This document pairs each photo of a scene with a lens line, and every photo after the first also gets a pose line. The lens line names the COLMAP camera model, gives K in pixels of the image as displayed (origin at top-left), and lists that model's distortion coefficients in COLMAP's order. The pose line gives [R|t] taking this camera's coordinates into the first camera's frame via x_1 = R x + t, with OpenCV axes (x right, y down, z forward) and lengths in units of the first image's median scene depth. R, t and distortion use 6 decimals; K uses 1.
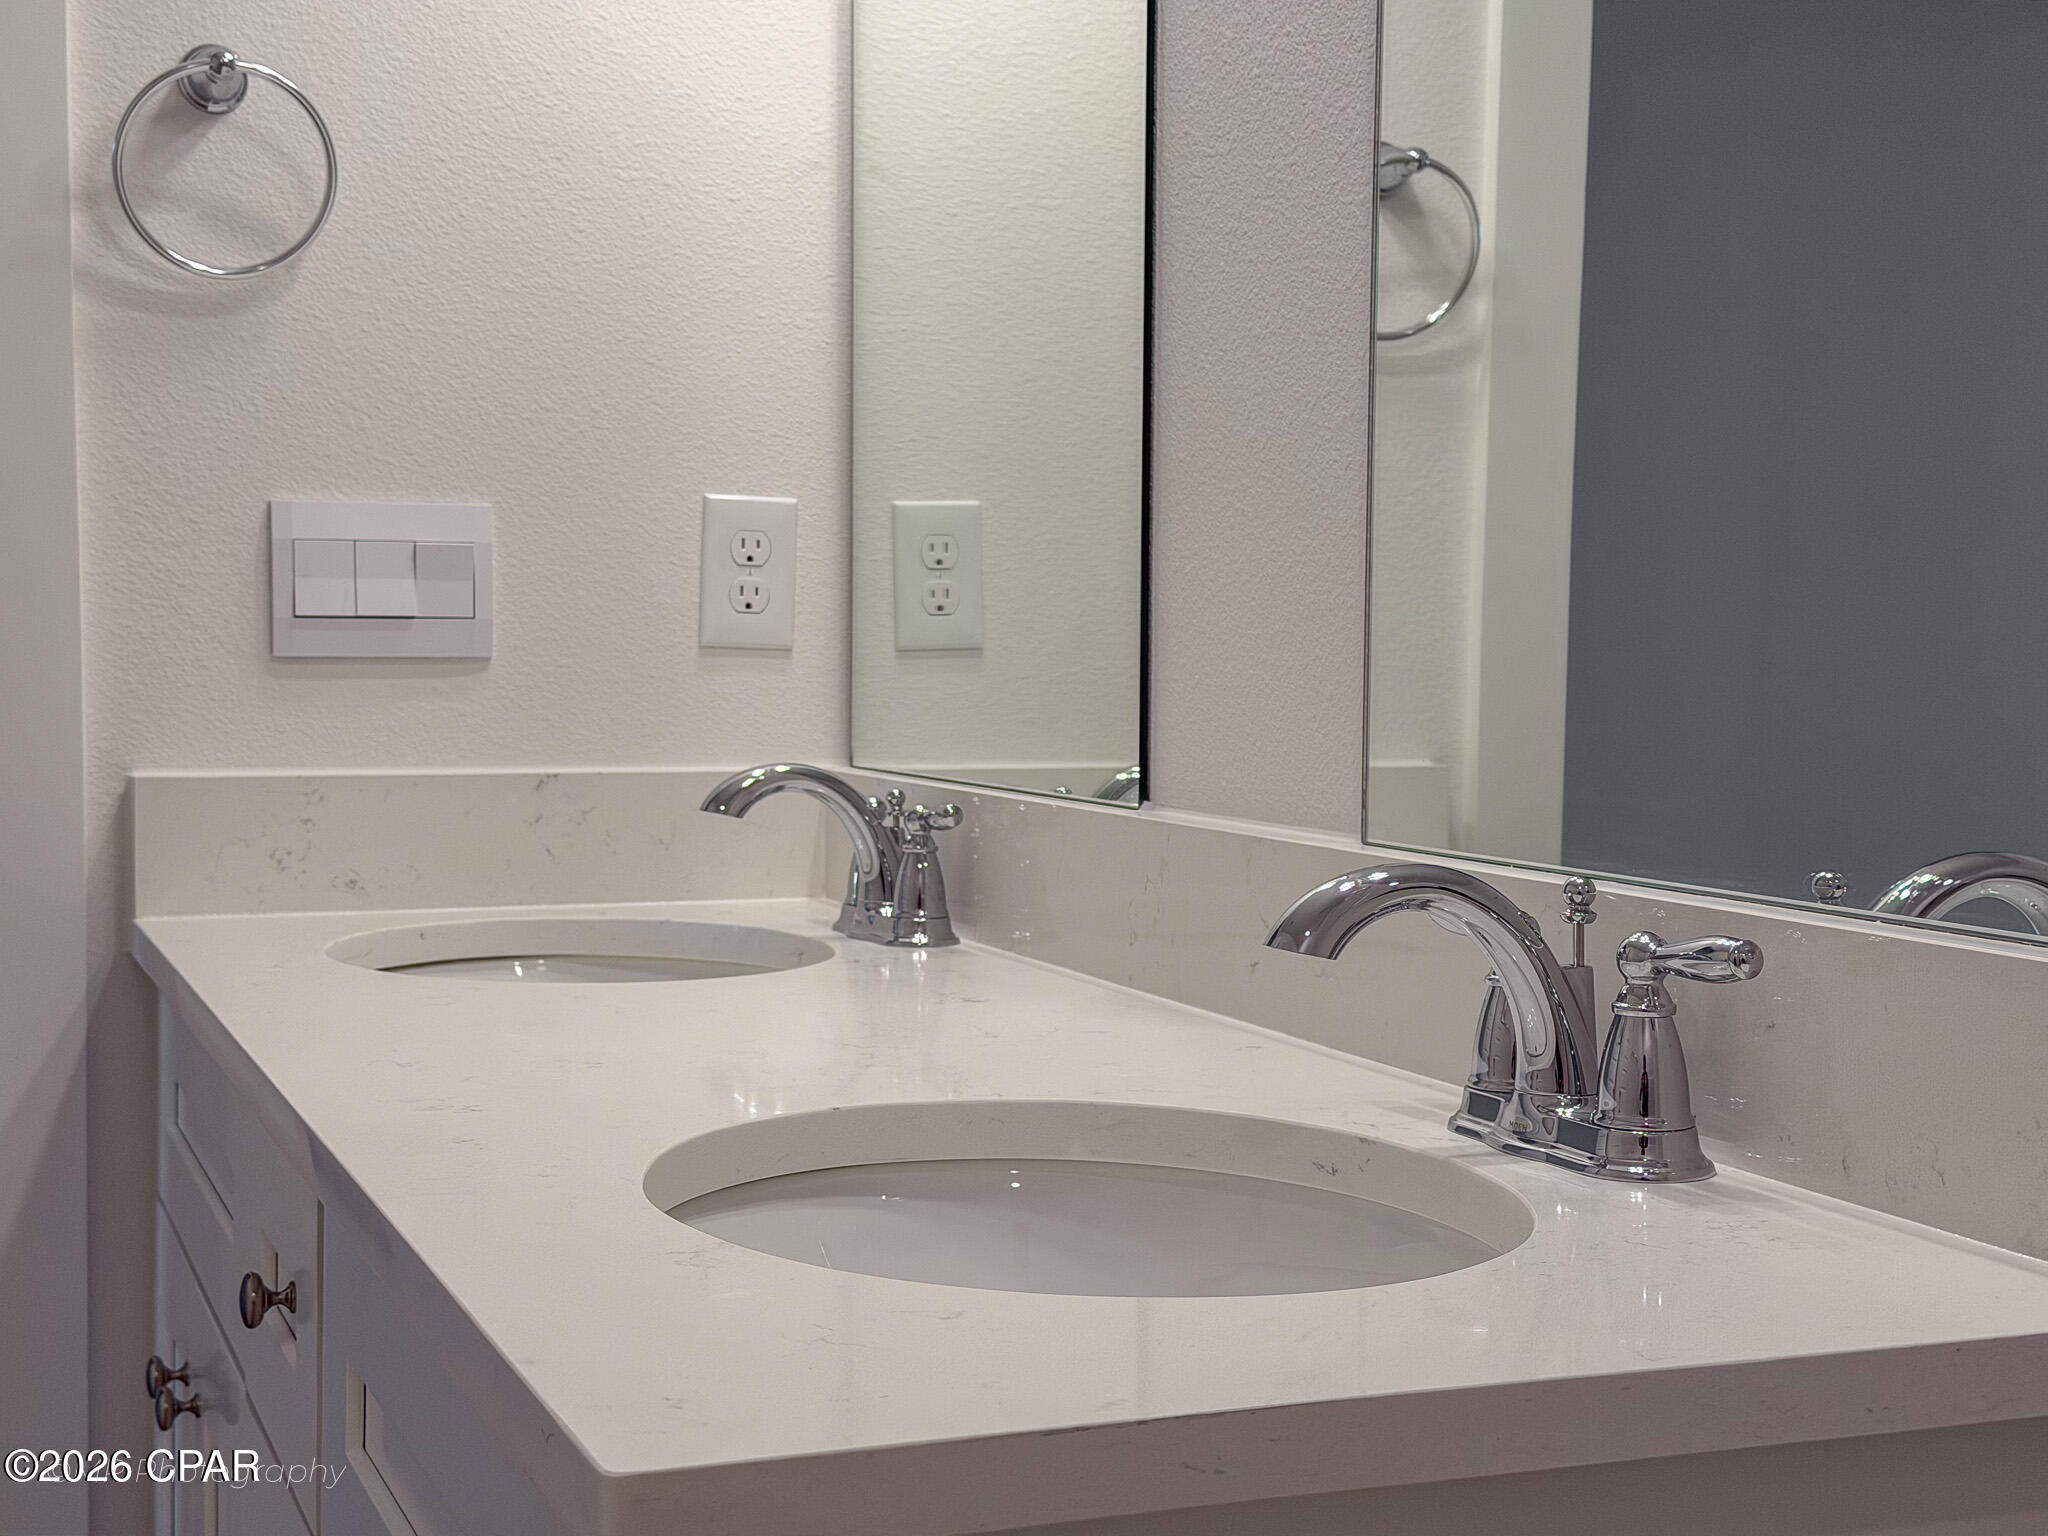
lens RADIAL K [[2928.7, 0, 1024.0], [0, 2928.7, 768.0], [0, 0, 1]] dist [-0.096653, -0.103532]
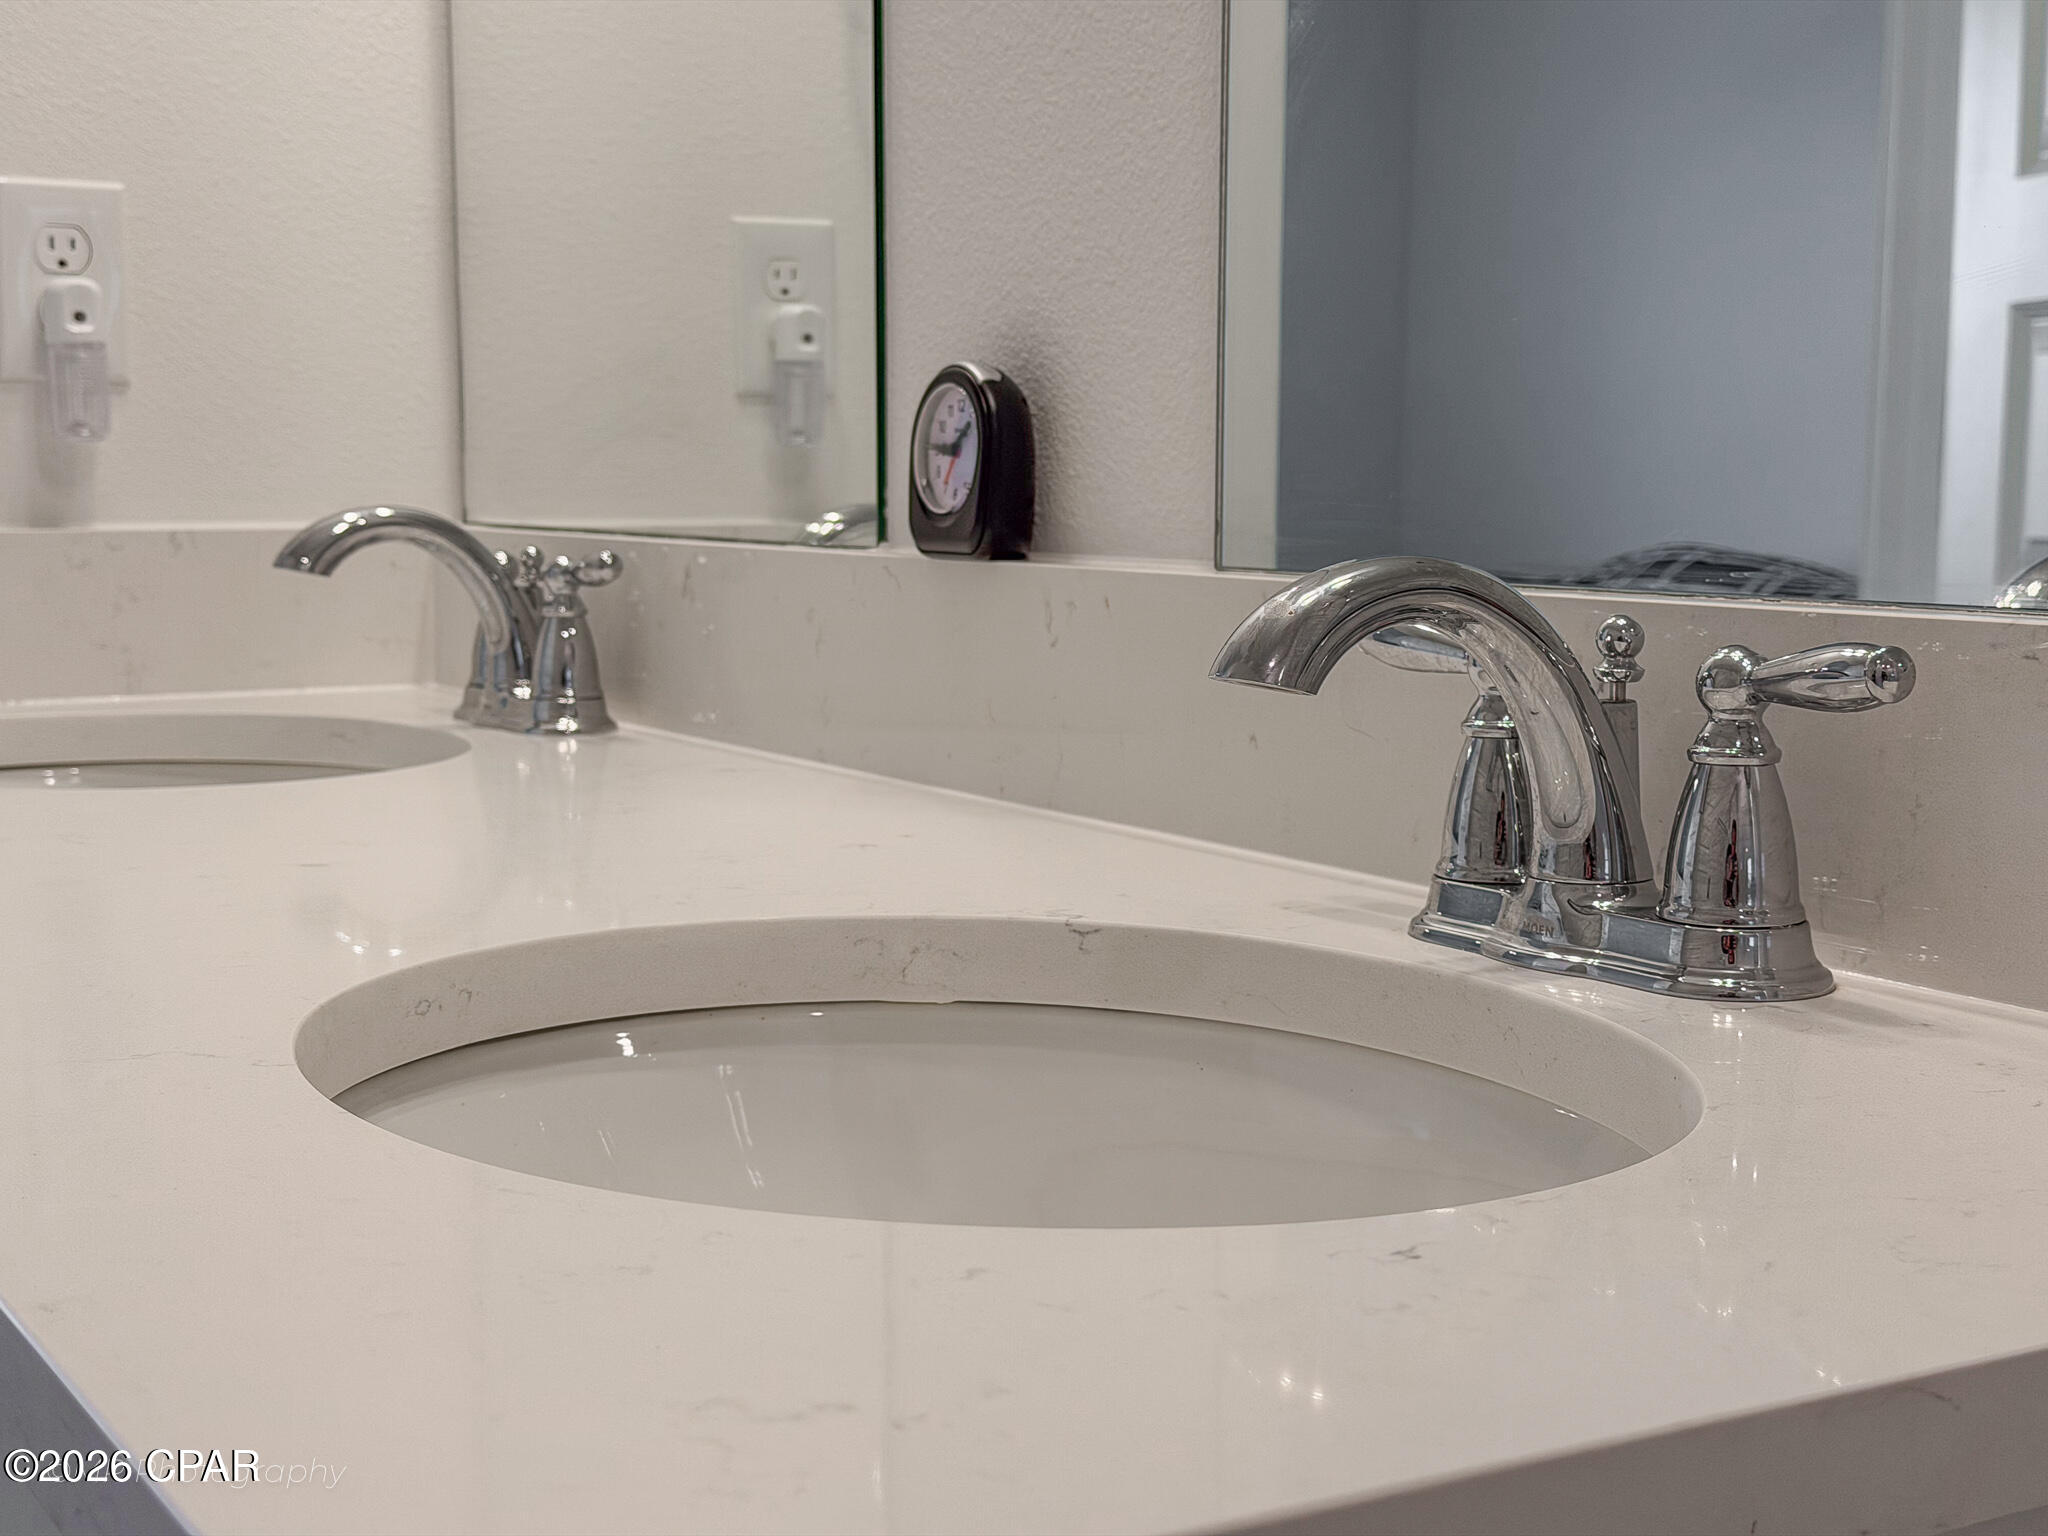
lens RADIAL K [[2928.7, 0, 1024.0], [0, 2928.7, 768.0], [0, 0, 1]] dist [-0.096653, -0.103532]
pose [[0.986535, -0.023096, 0.161913, -0.042398], [0.013737, 0.998182, 0.058686, 0.025514], [-0.162974, -0.055671, 0.985059, 0.202307]]
